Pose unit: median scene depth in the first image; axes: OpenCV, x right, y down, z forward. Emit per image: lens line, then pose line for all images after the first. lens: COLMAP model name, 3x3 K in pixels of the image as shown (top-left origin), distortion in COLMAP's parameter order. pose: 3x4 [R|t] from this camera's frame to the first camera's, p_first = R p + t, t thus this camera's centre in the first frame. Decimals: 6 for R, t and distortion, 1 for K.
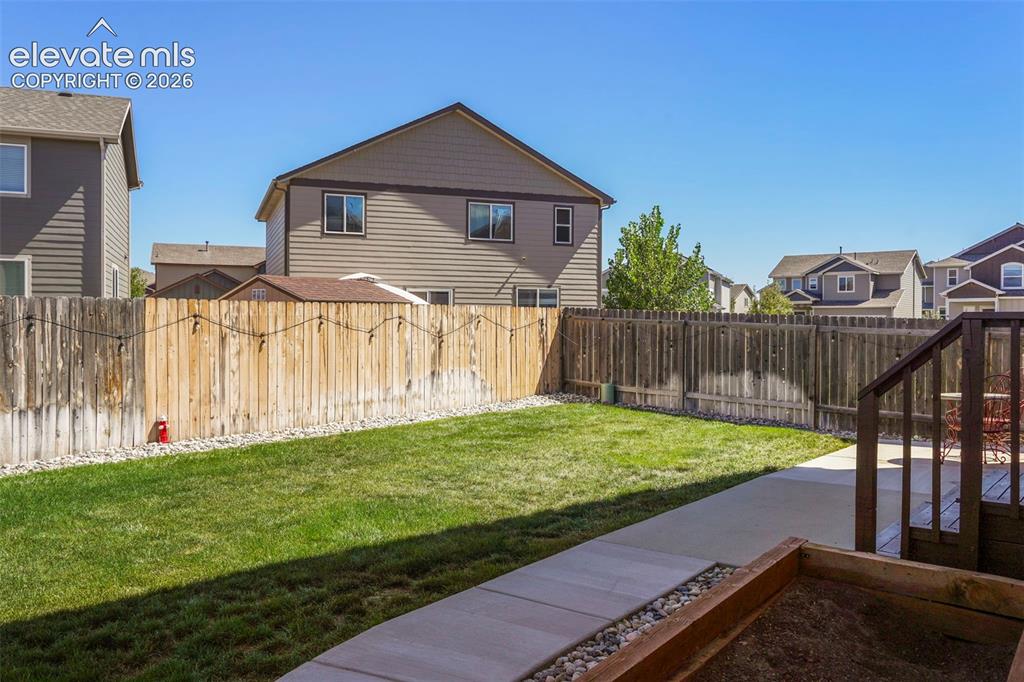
lens RADIAL K [[824.2, 0, 514.0], [0, 824.2, 330.0], [0, 0, 1]] dist [-0.007102, -0.006196]
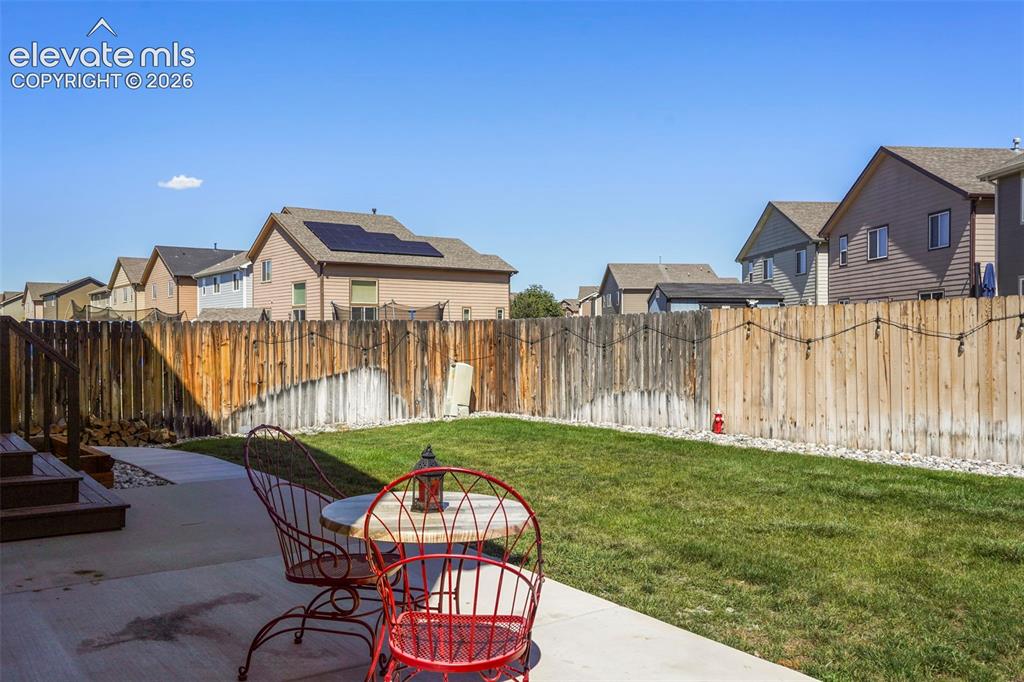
lens RADIAL K [[824.2, 0, 514.0], [0, 824.2, 330.0], [0, 0, 1]] dist [-0.007102, -0.006196]
pose [[-0.248987, -0.010601, -0.968449, 0.729617], [-0.002652, 0.999944, -0.010264, 0.004040], [0.968503, 0.000013, -0.249001, 0.949422]]
